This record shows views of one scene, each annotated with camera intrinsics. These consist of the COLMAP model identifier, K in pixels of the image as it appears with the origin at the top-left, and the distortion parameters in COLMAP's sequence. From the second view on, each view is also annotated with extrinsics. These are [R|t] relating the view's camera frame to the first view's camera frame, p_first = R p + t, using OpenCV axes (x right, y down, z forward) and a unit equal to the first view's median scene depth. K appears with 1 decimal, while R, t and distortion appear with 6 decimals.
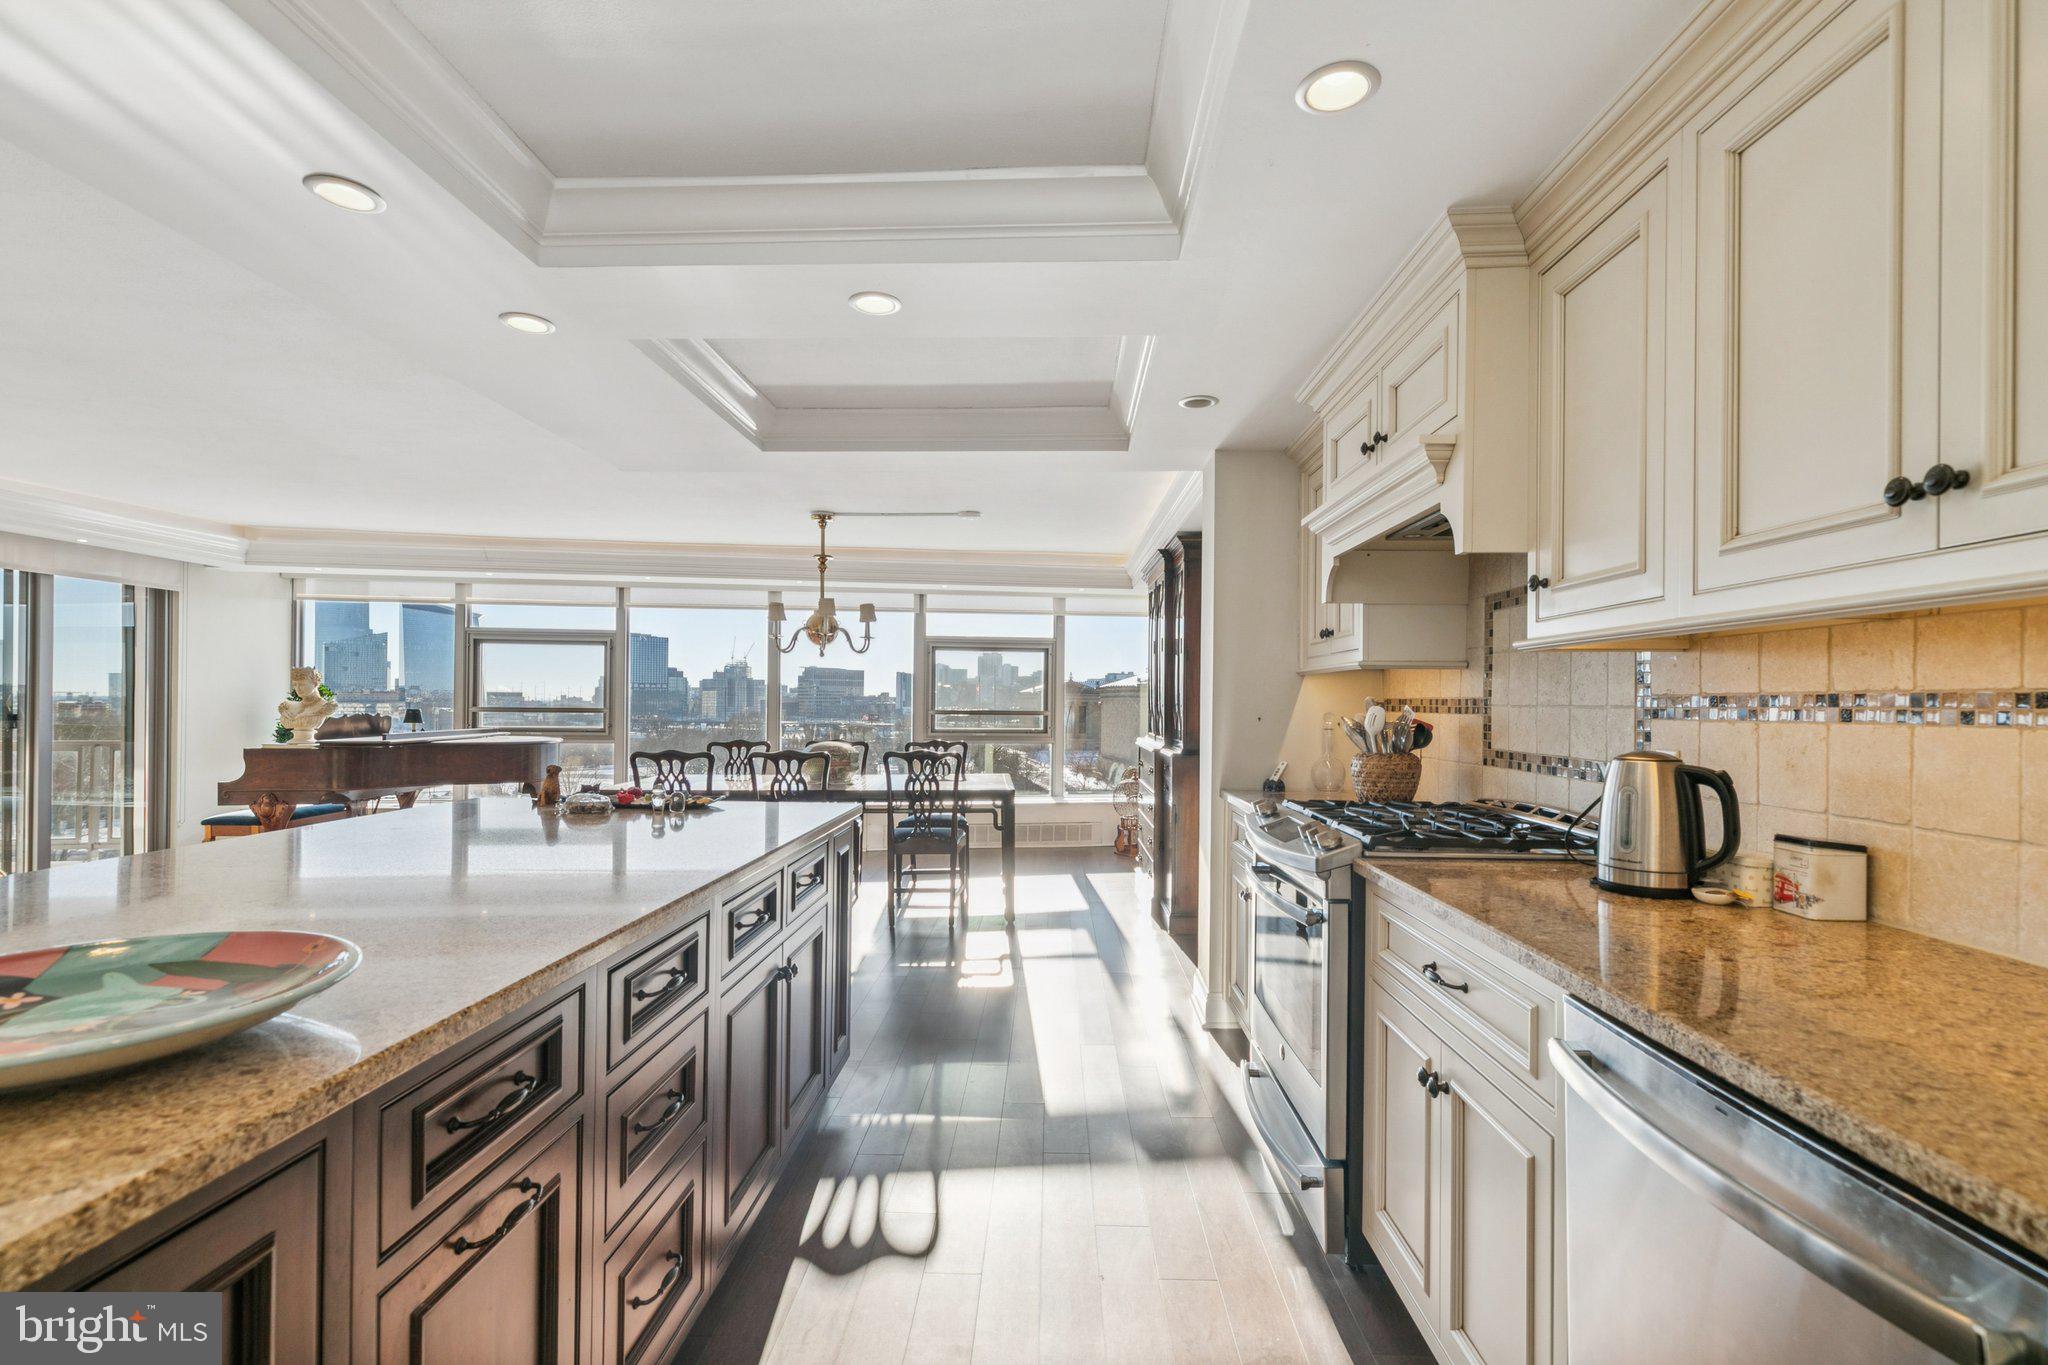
lens RADIAL K [[1016.3, 0, 1024.0], [0, 1016.3, 682.5], [0, 0, 1]] dist [0.000680, -0.000019]
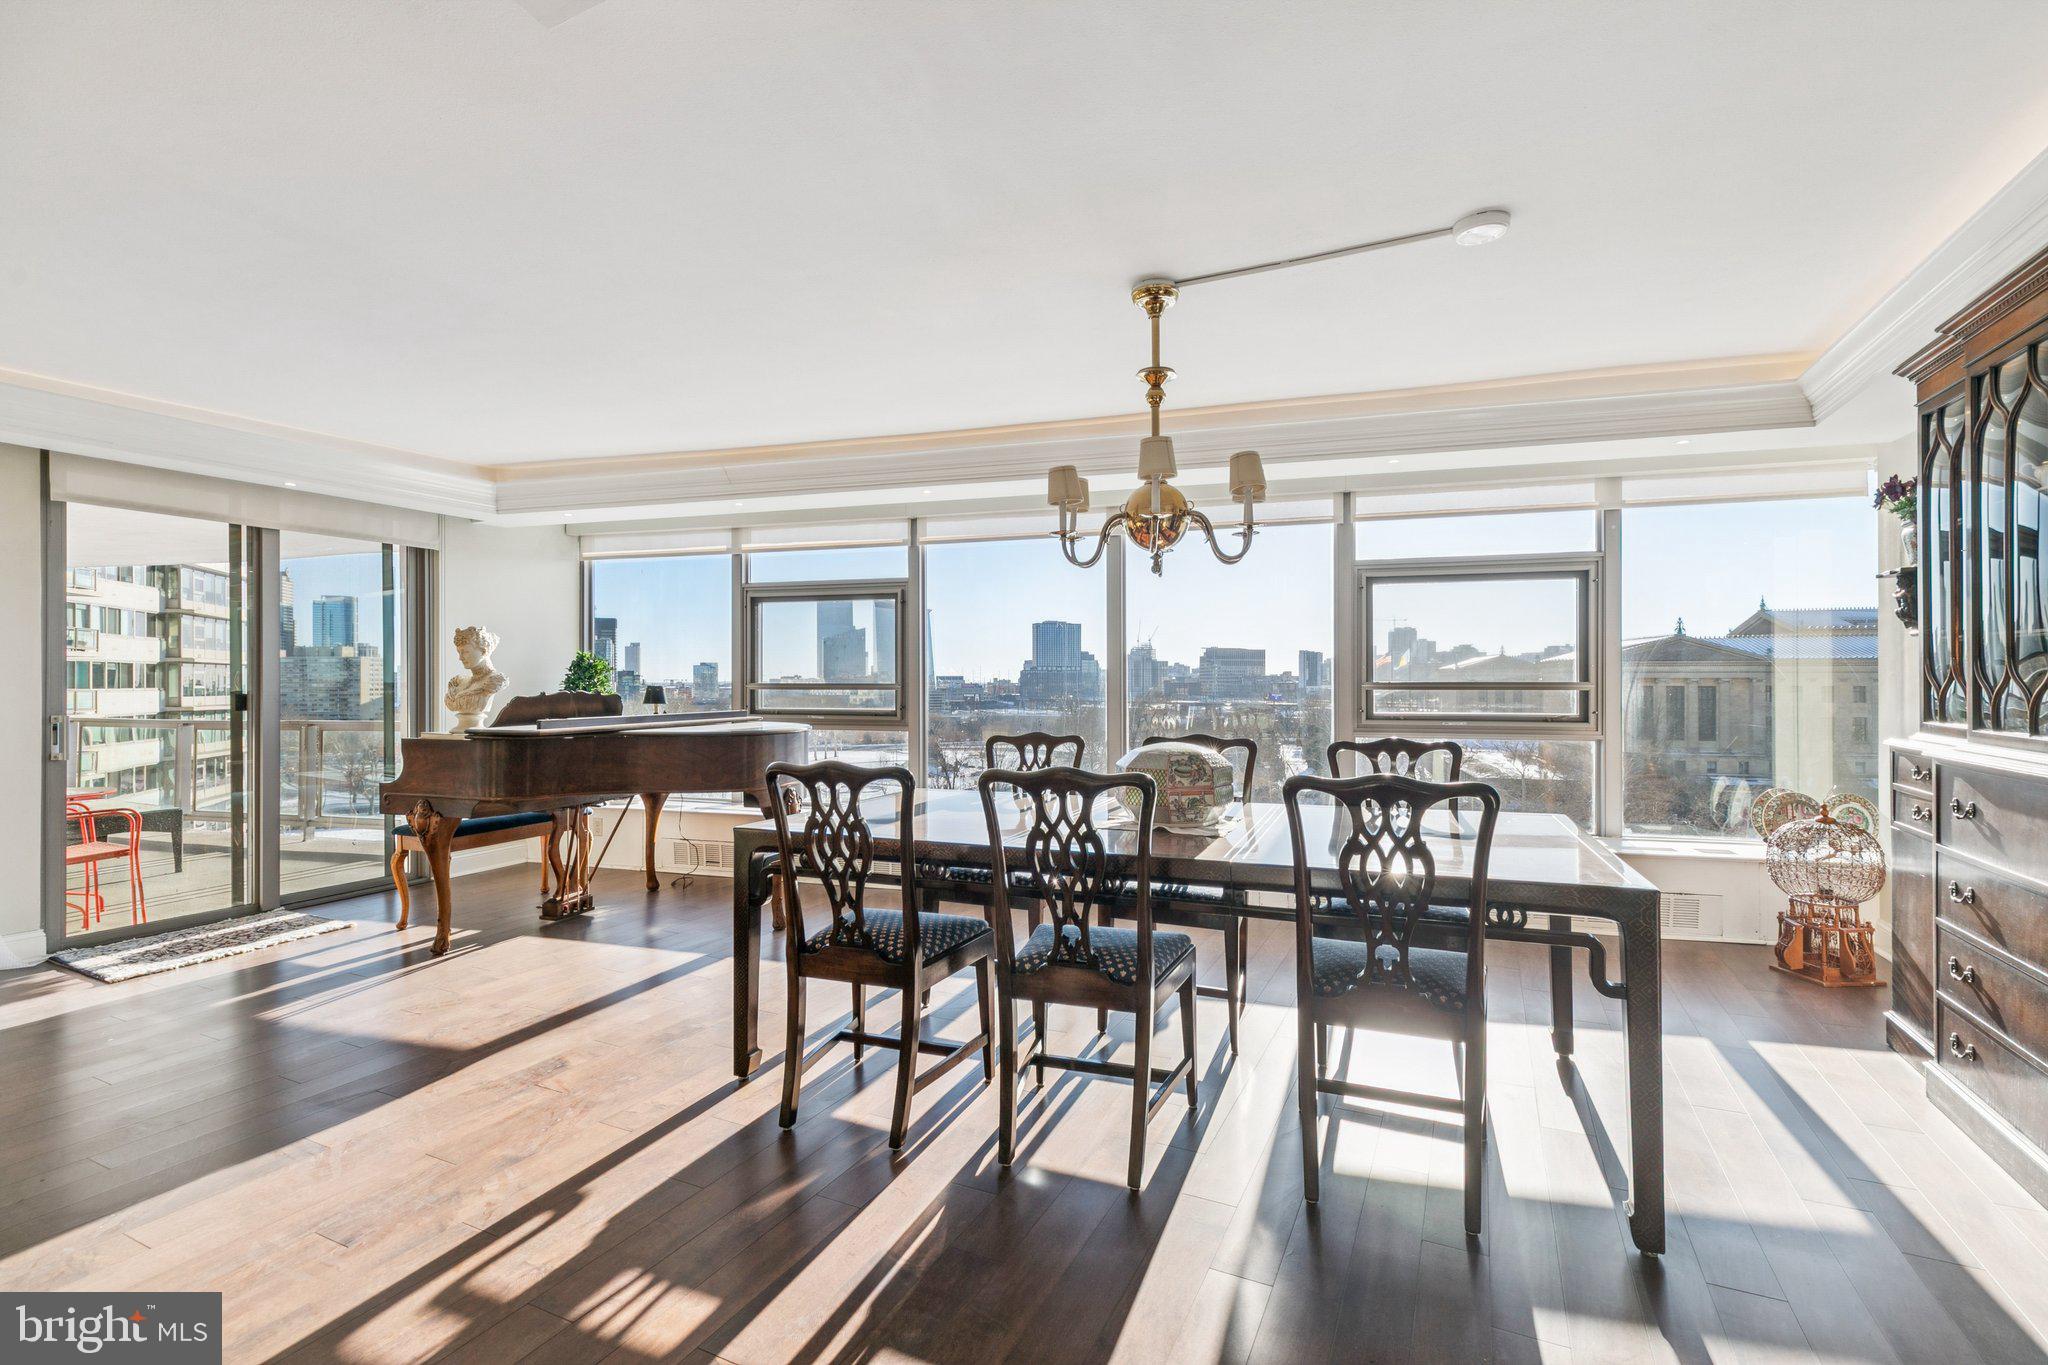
lens RADIAL K [[969.6, 0, 1024.0], [0, 969.6, 682.5], [0, 0, 1]] dist [0.002754, 0.000122]
pose [[0.920550, -0.008122, -0.390541, -0.053327], [0.015600, 0.999751, 0.015981, 0.014677], [0.390314, -0.020804, 0.920447, 0.390386]]
